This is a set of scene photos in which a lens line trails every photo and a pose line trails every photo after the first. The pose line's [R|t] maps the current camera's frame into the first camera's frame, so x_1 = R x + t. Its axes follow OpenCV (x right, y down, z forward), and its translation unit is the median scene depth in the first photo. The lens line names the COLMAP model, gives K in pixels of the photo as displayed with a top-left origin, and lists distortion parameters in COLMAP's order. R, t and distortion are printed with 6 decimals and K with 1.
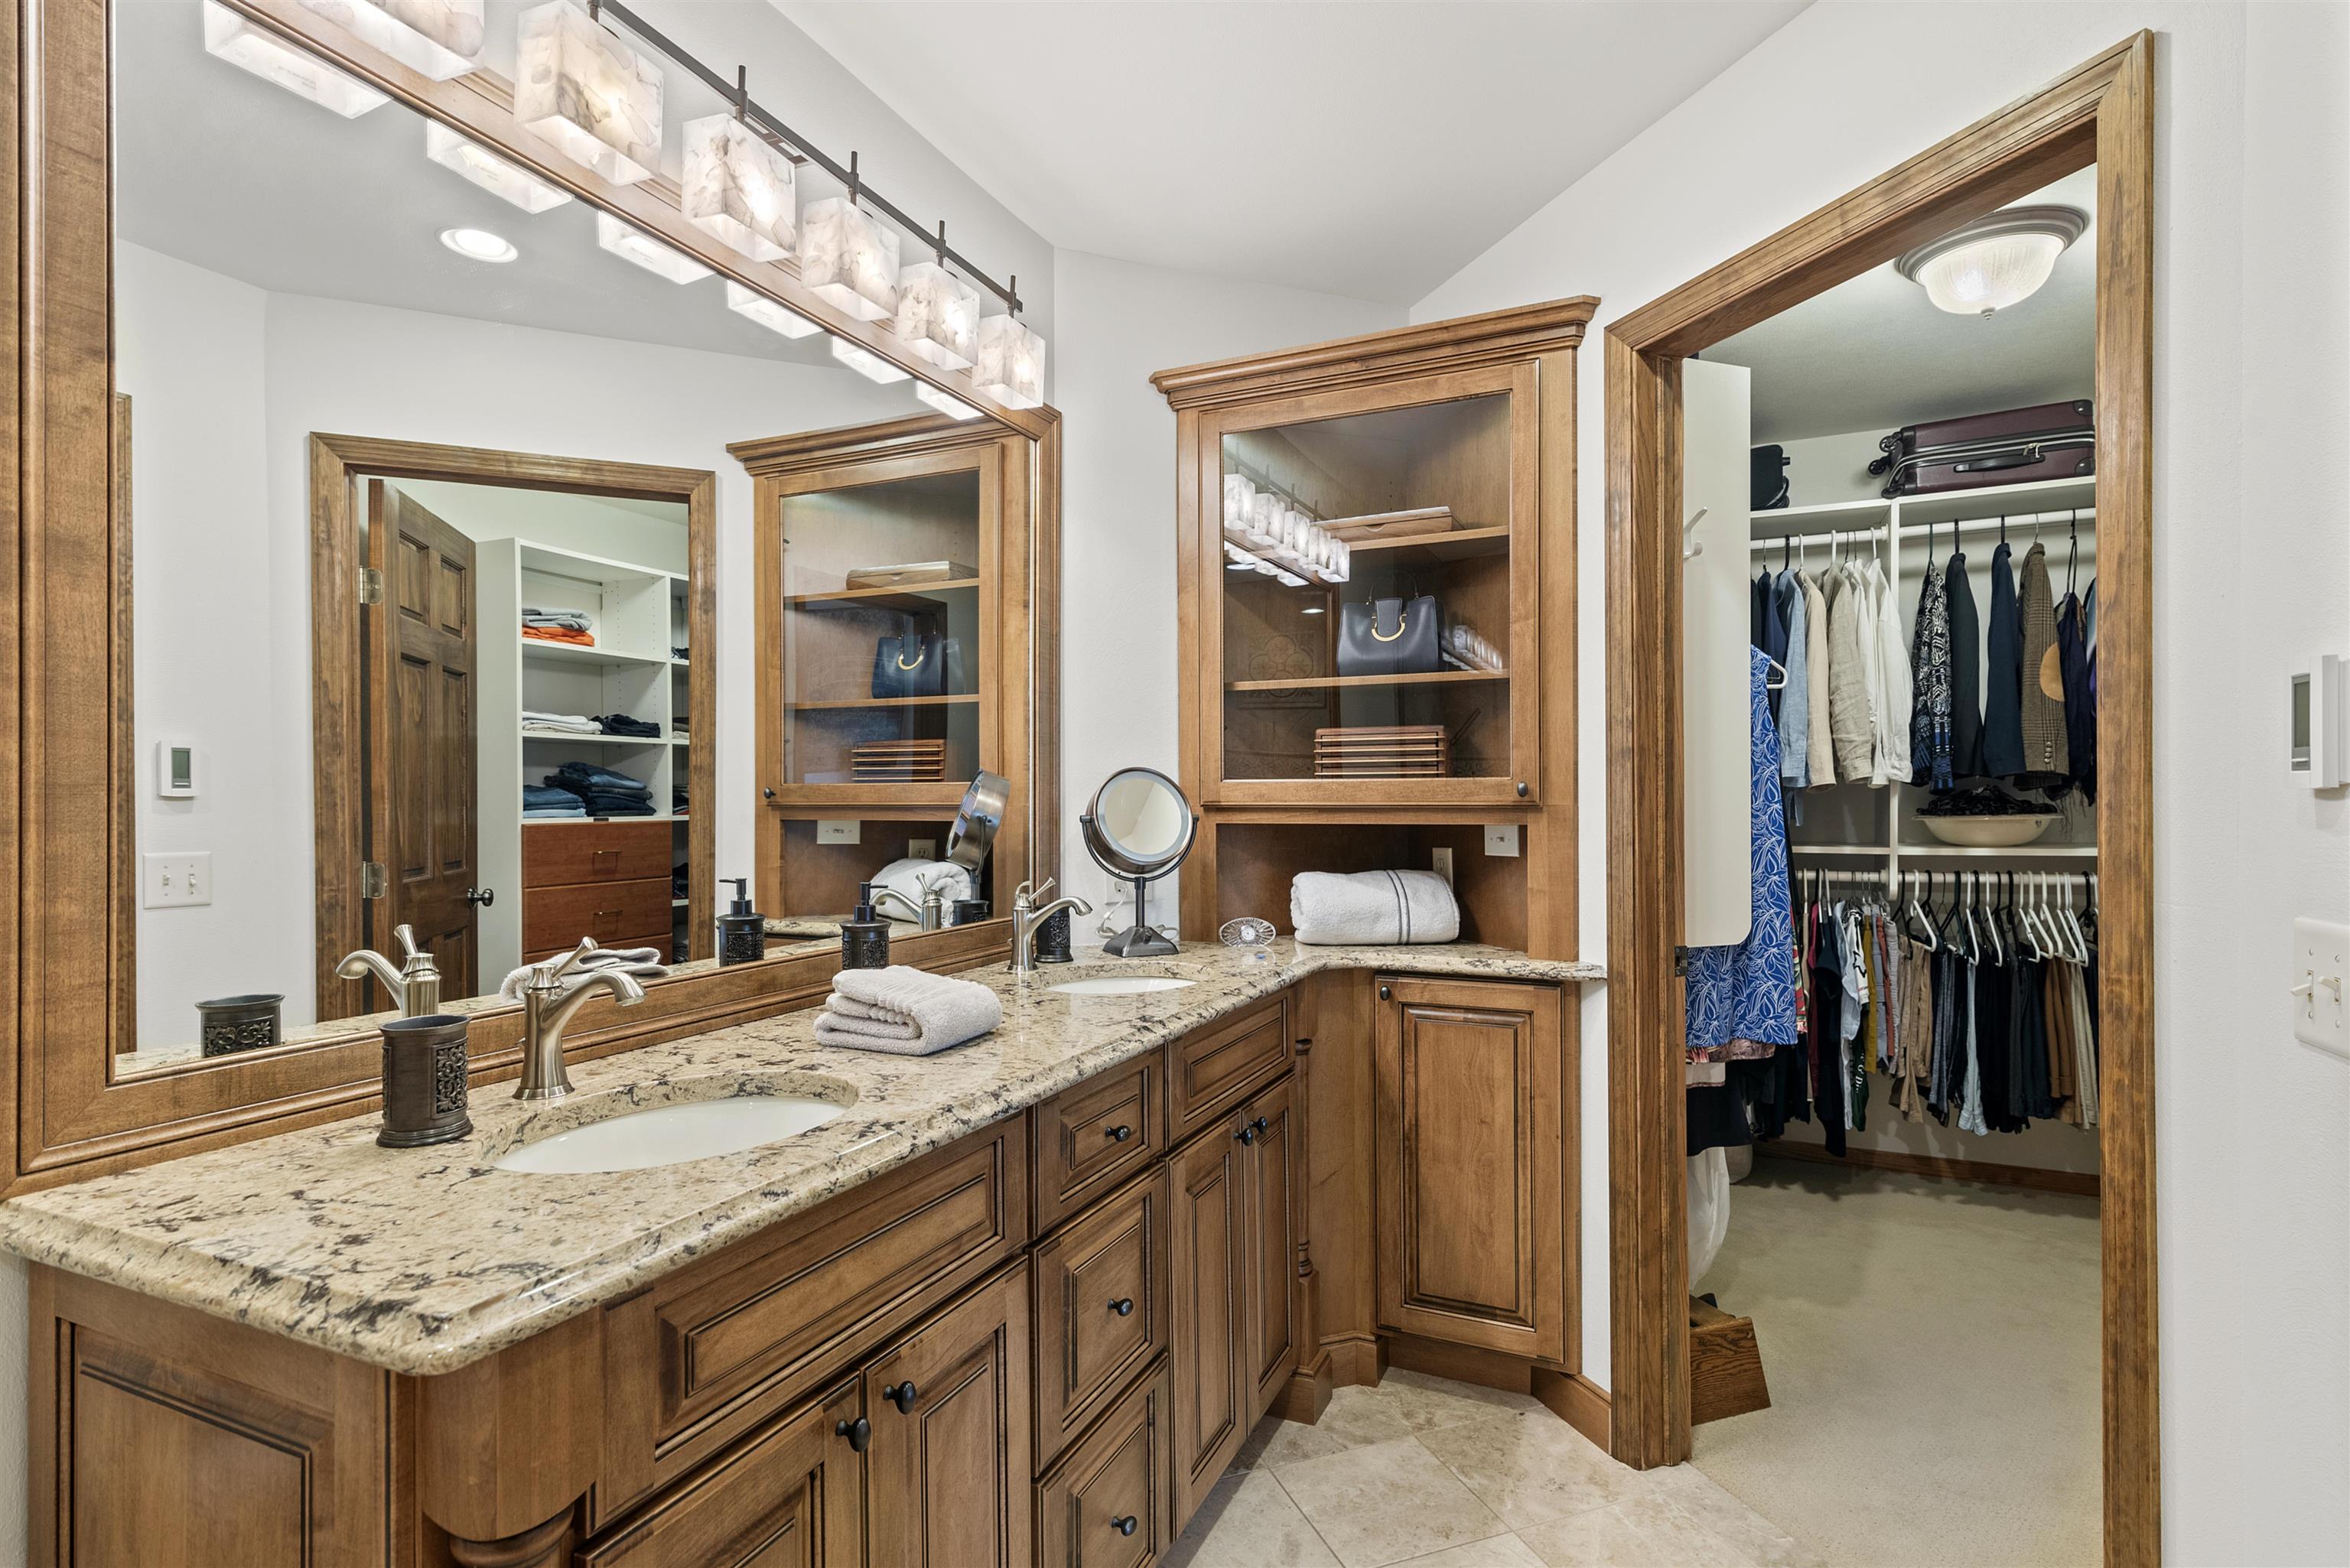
lens RADIAL K [[1154.8, 0, 1199.7], [0, 1154.8, 776.1], [0, 0, 1]] dist [0.000865, -0.000095]
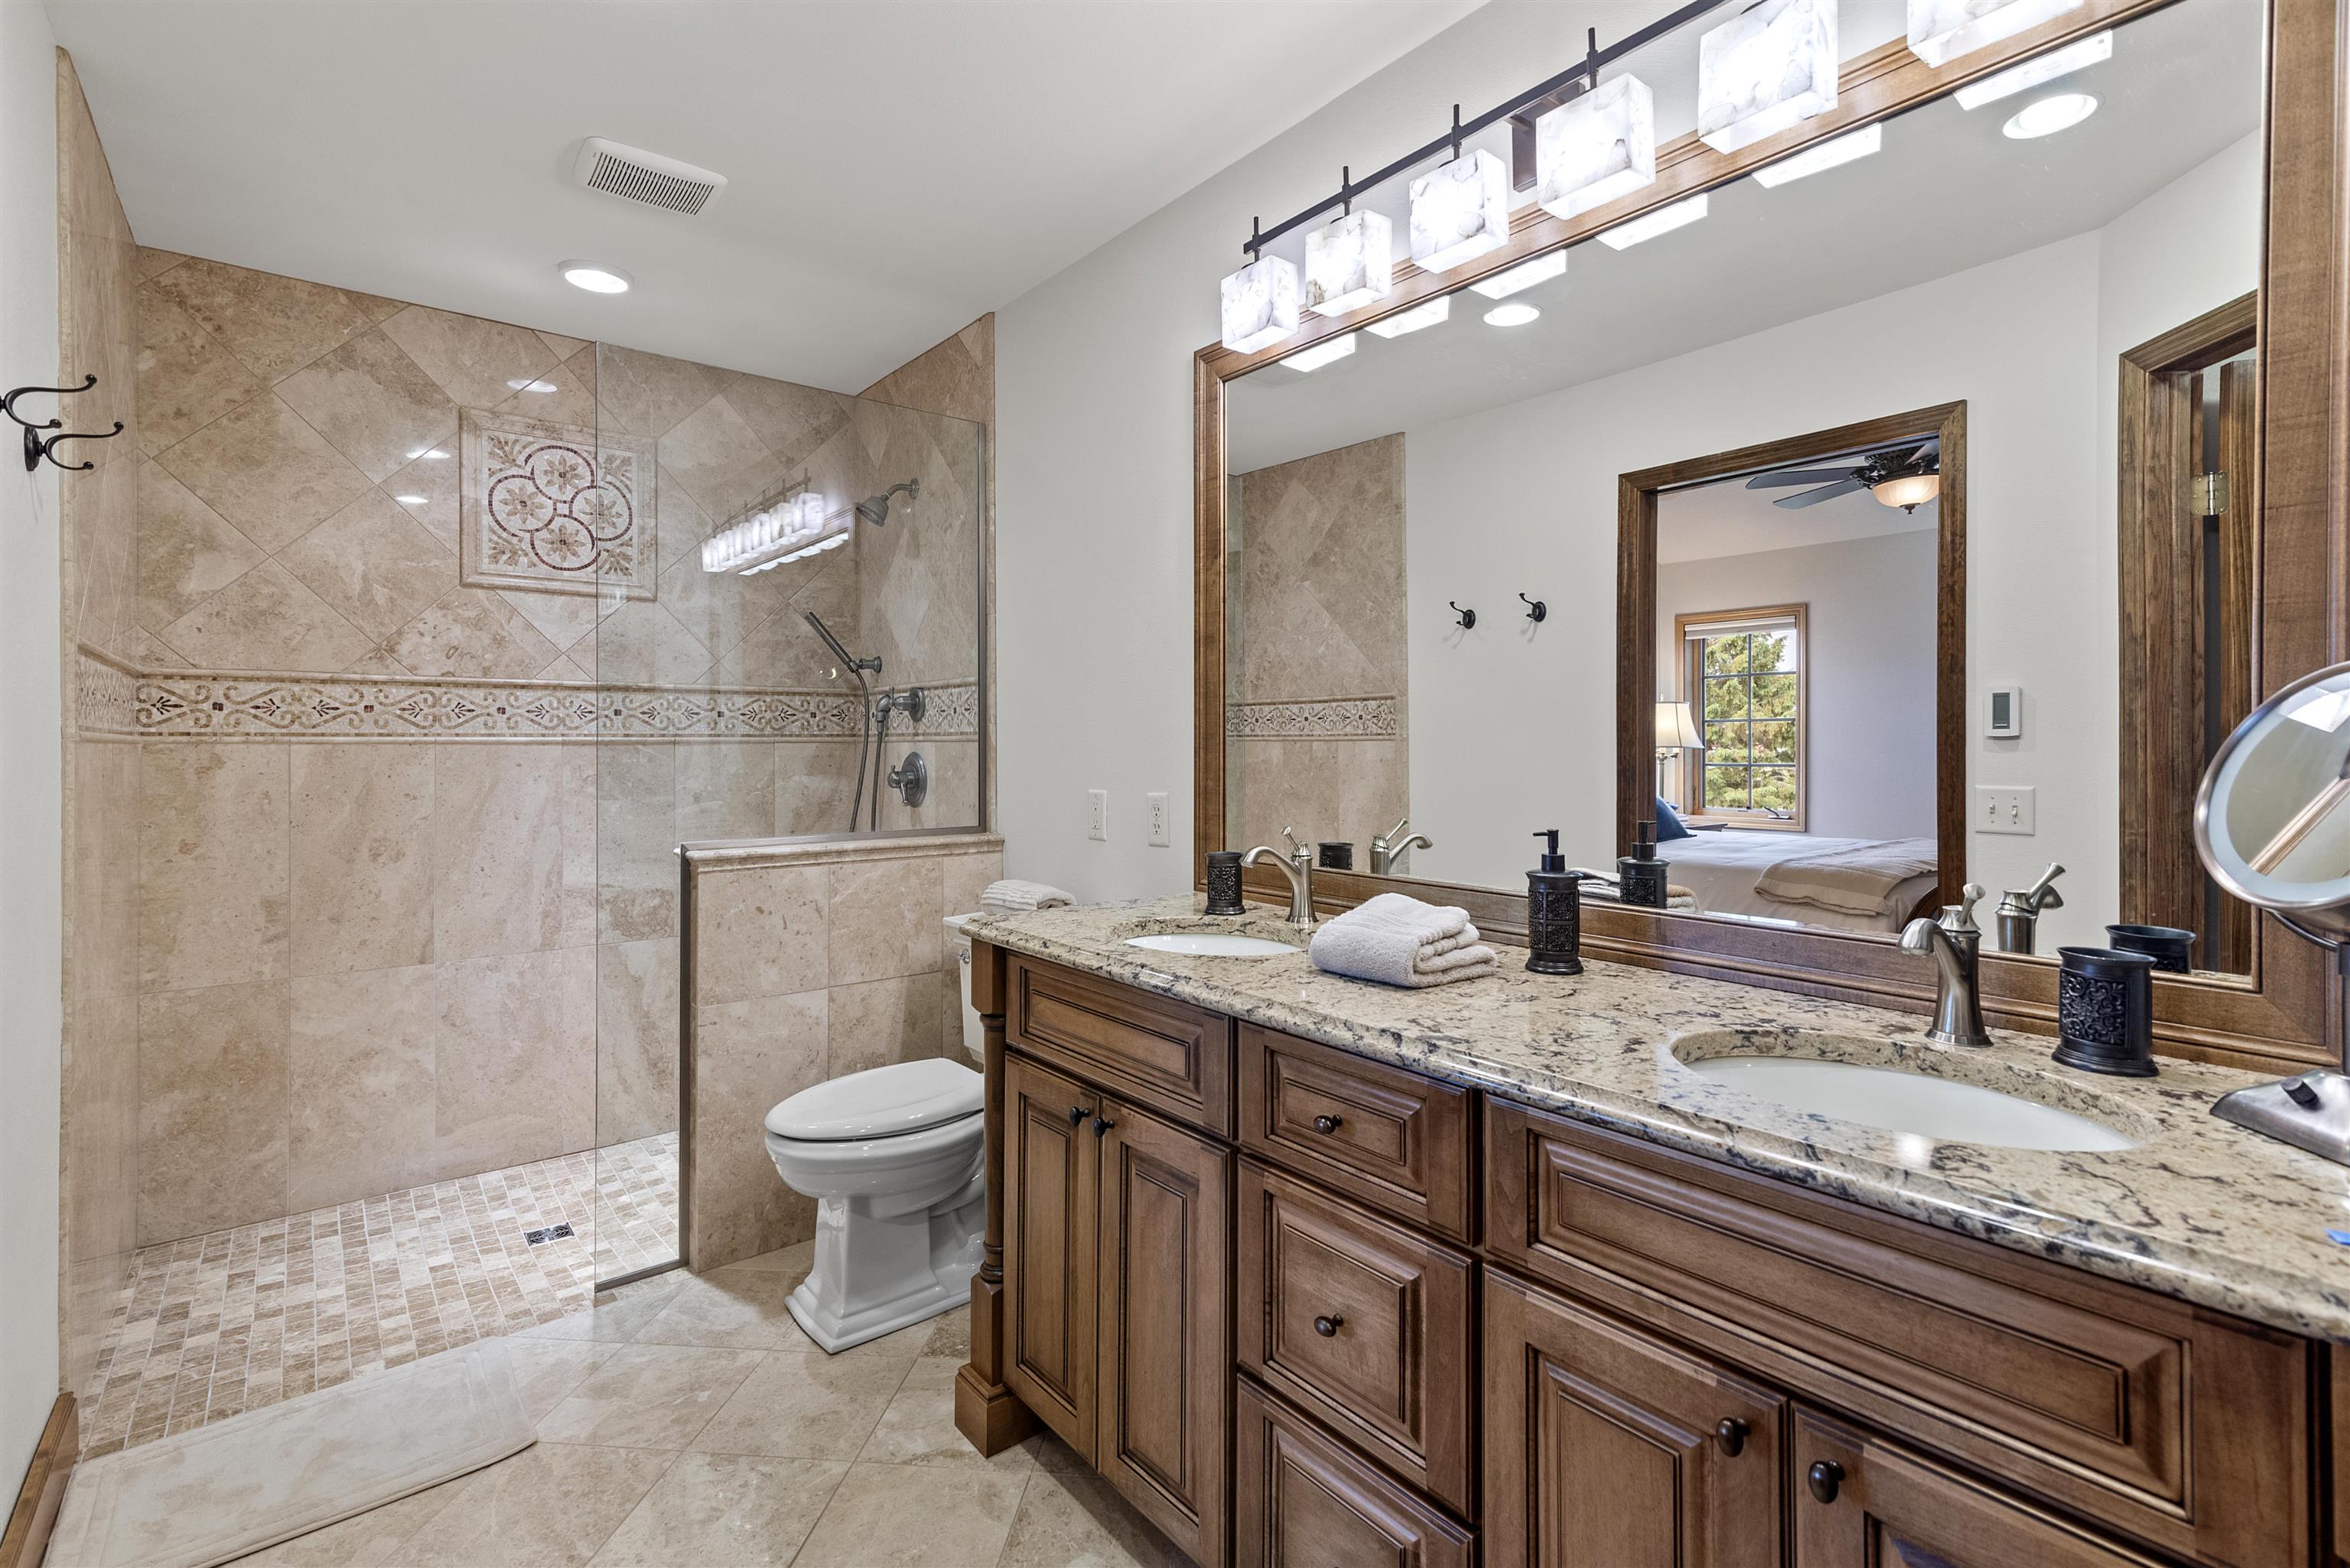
lens RADIAL K [[1068.3, 0, 1180.2], [0, 1068.3, 739.0], [0, 0, 1]] dist [0.019648, 0.000012]
pose [[-0.464038, -0.004269, -0.885805, 0.766846], [0.018238, 0.999730, -0.014372, 0.039034], [0.885627, -0.022825, -0.463835, 1.432069]]
